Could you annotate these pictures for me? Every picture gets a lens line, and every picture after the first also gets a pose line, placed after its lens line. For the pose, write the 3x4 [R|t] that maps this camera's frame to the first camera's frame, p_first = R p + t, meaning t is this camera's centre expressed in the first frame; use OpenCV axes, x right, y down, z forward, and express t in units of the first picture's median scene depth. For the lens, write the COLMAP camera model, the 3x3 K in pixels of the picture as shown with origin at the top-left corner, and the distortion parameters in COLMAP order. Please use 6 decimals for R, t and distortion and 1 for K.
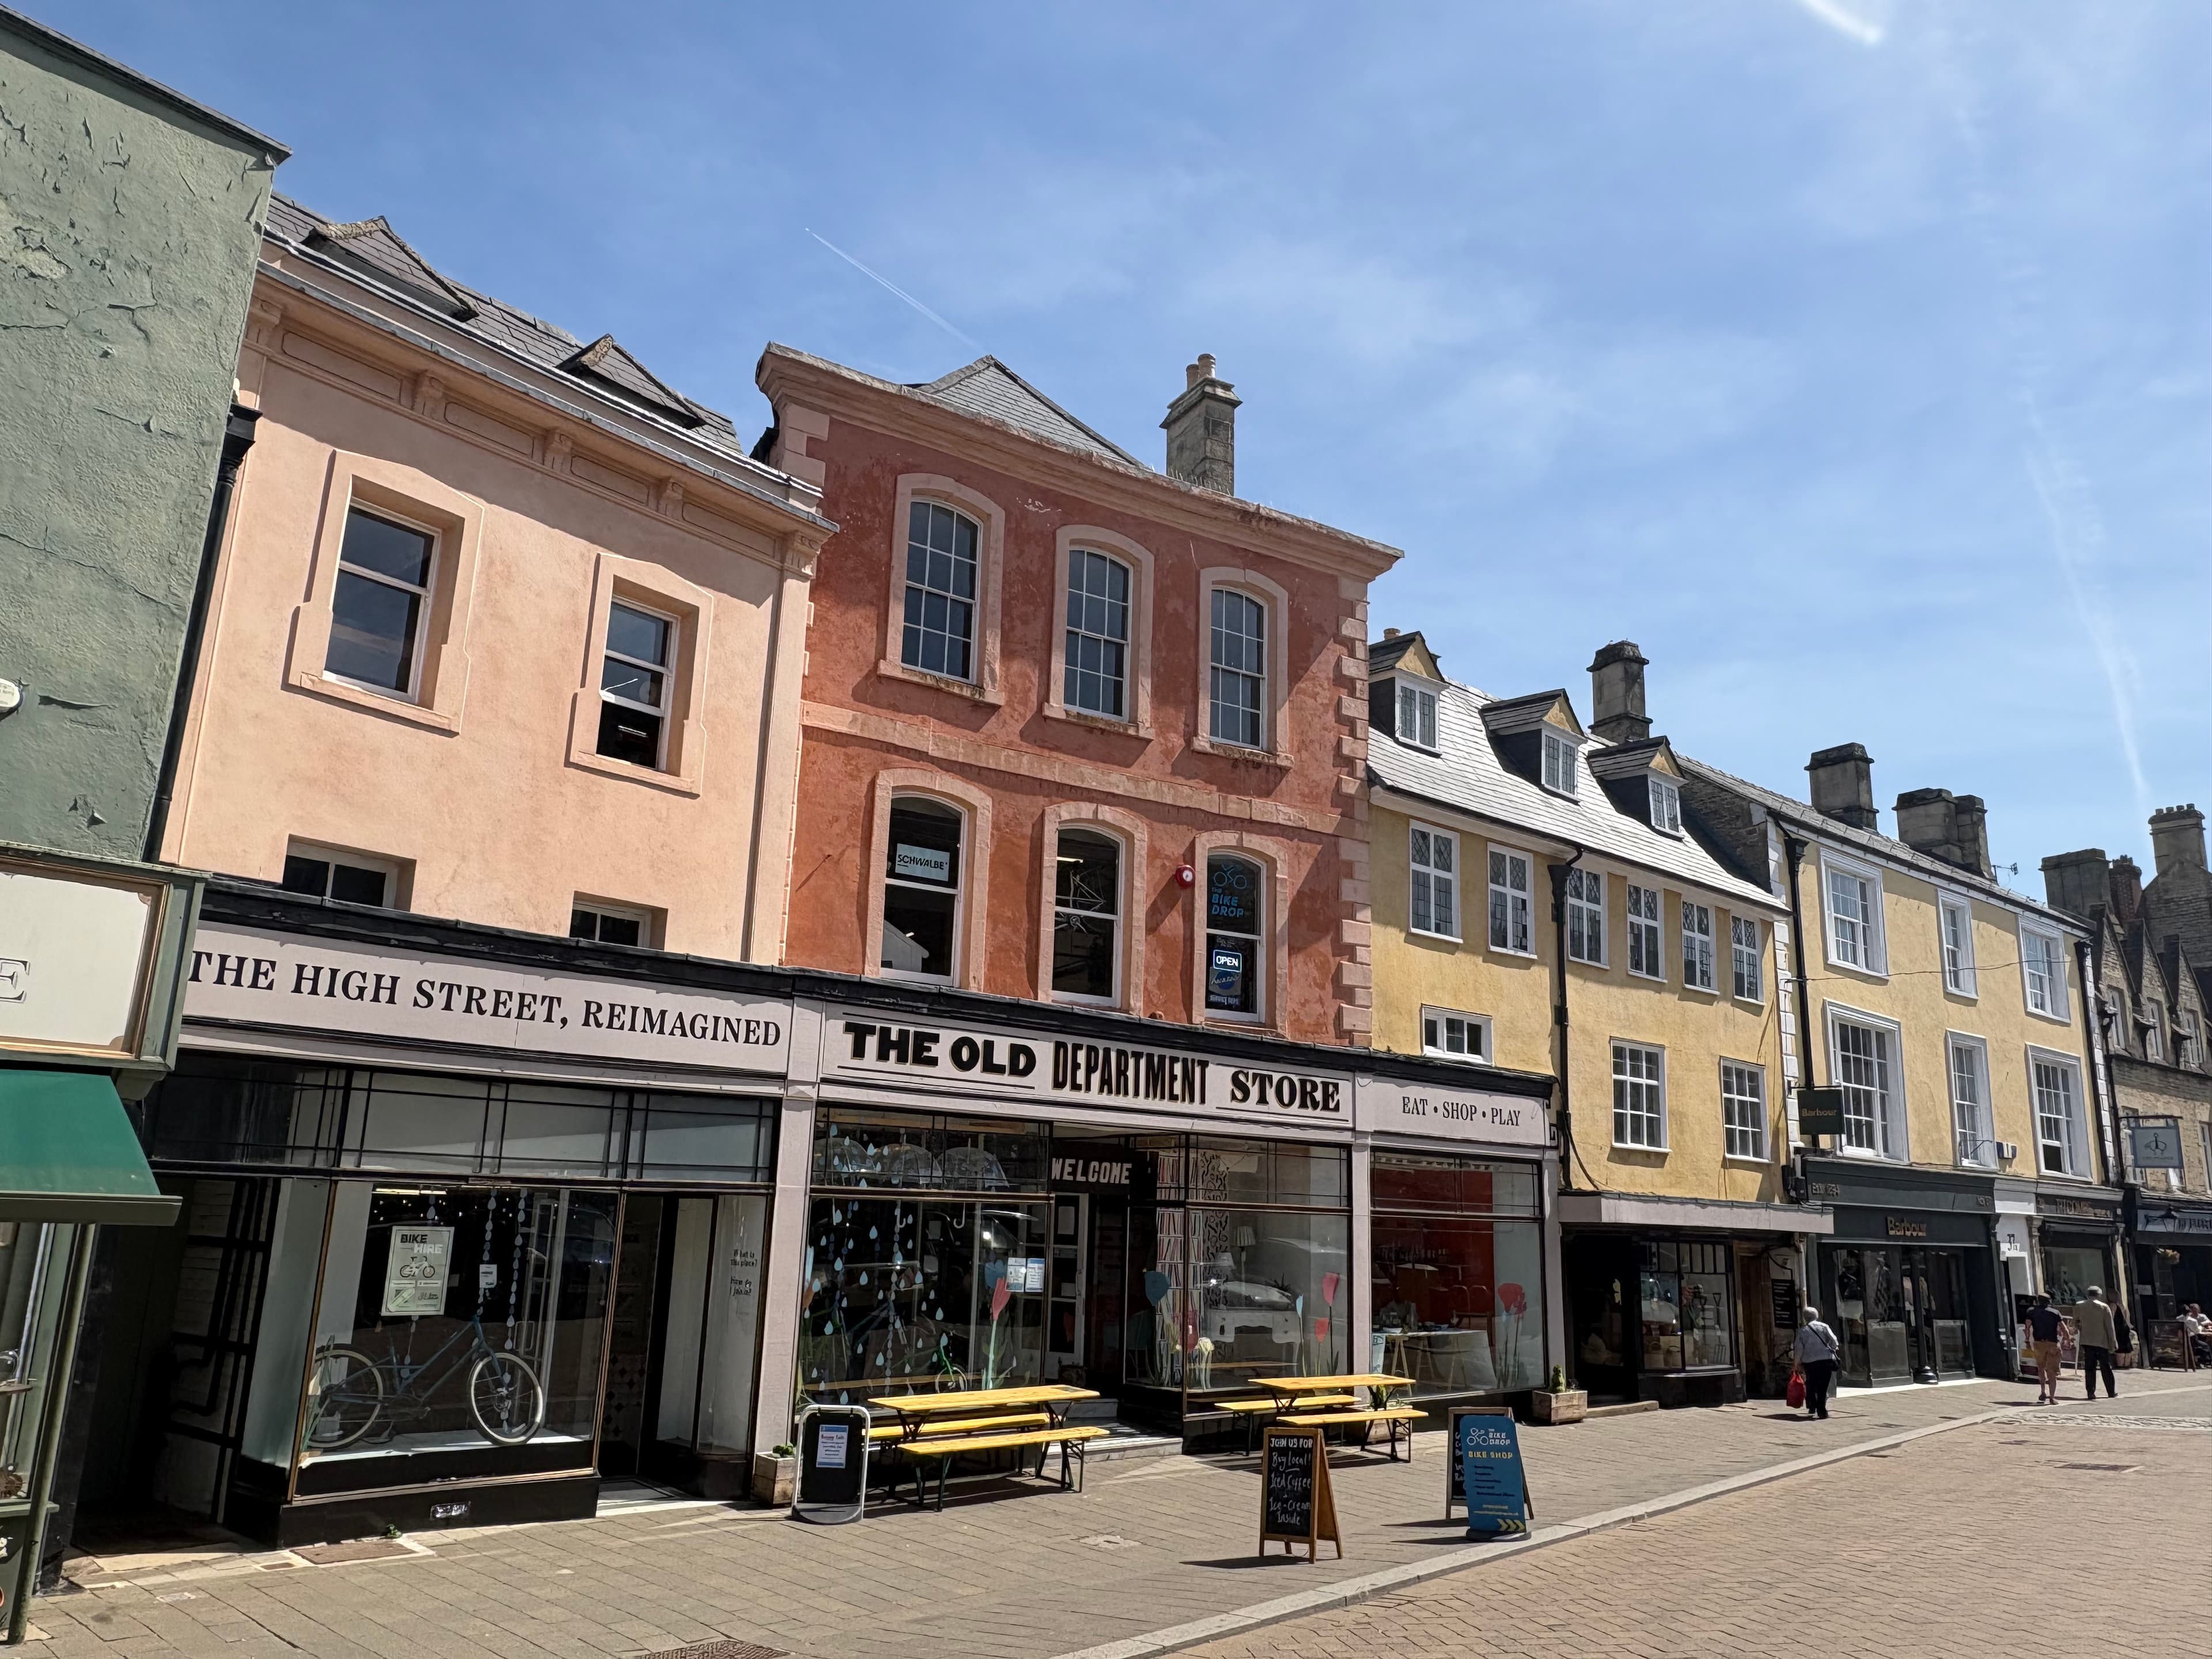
lens RADIAL K [[1667.2, 0, 1098.6], [0, 1667.2, 835.1], [0, 0, 1]] dist [0.086953, -0.111461]
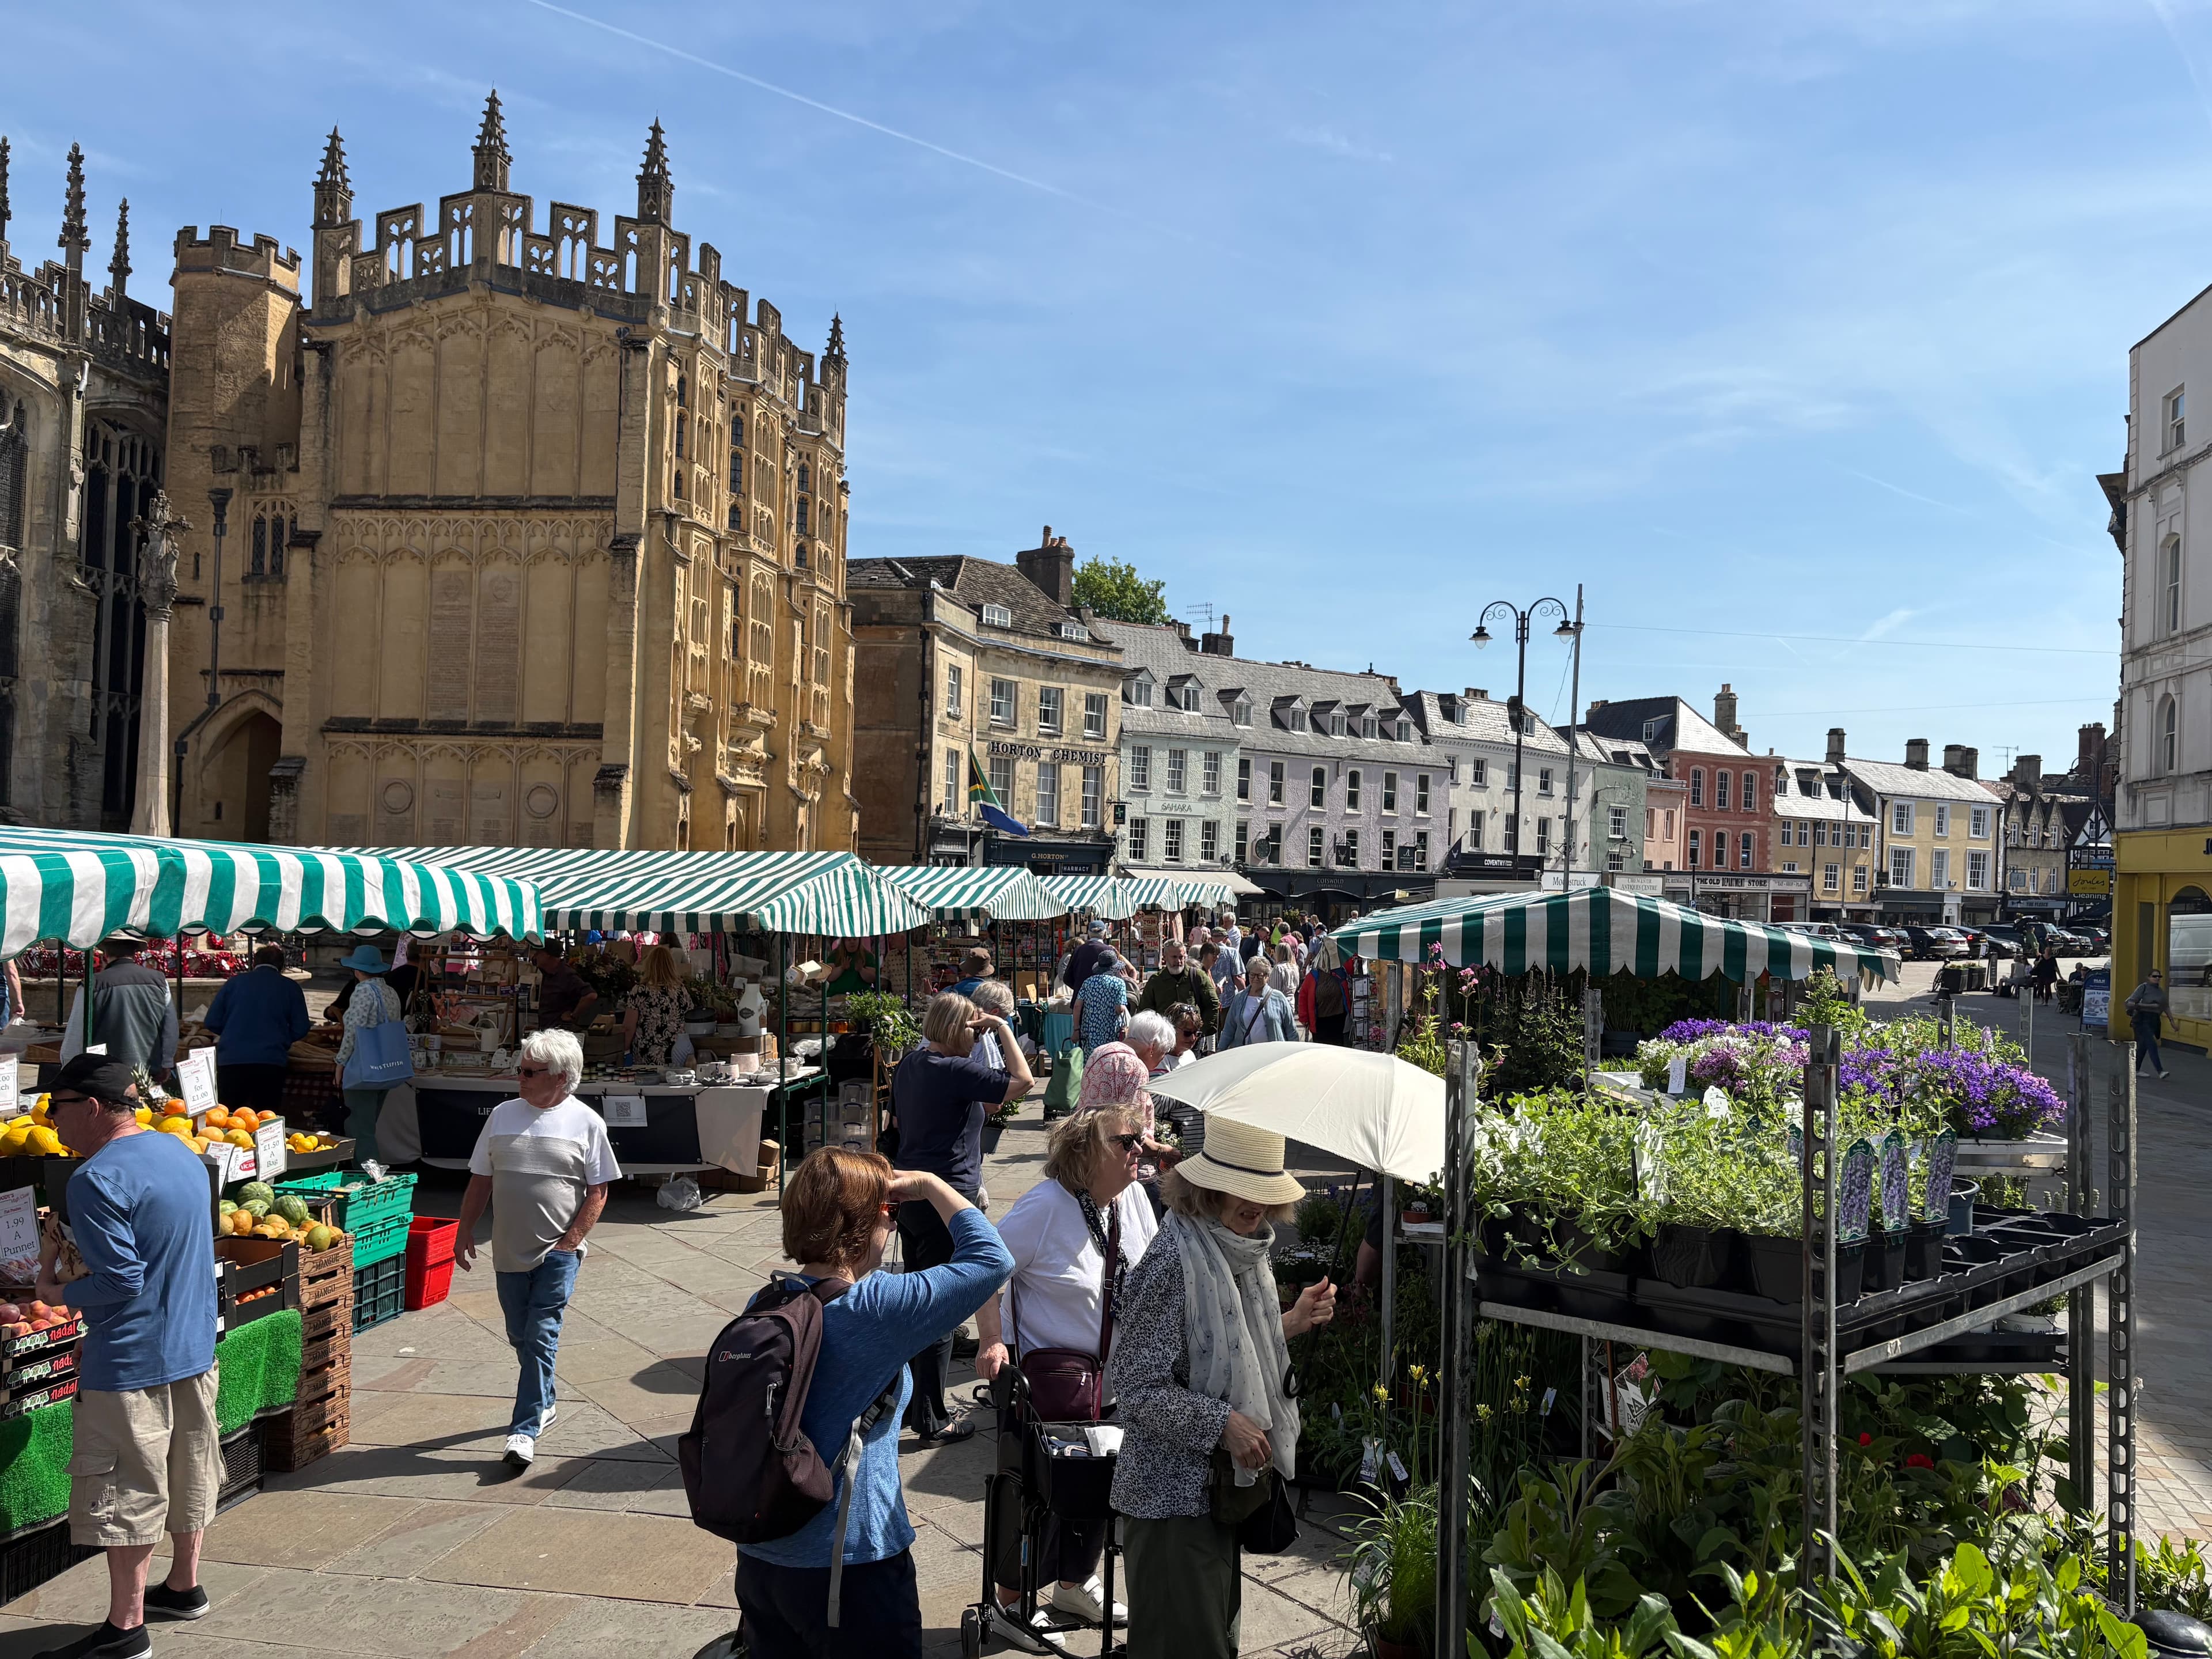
lens RADIAL K [[1667.2, 0, 1098.6], [0, 1667.2, 835.1], [0, 0, 1]] dist [0.086953, -0.111461]
pose [[0.994265, 0.015501, -0.105812, -1.407254], [0.007003, 0.977878, 0.209057, -1.129350], [0.106712, -0.208599, 0.972162, -4.368901]]
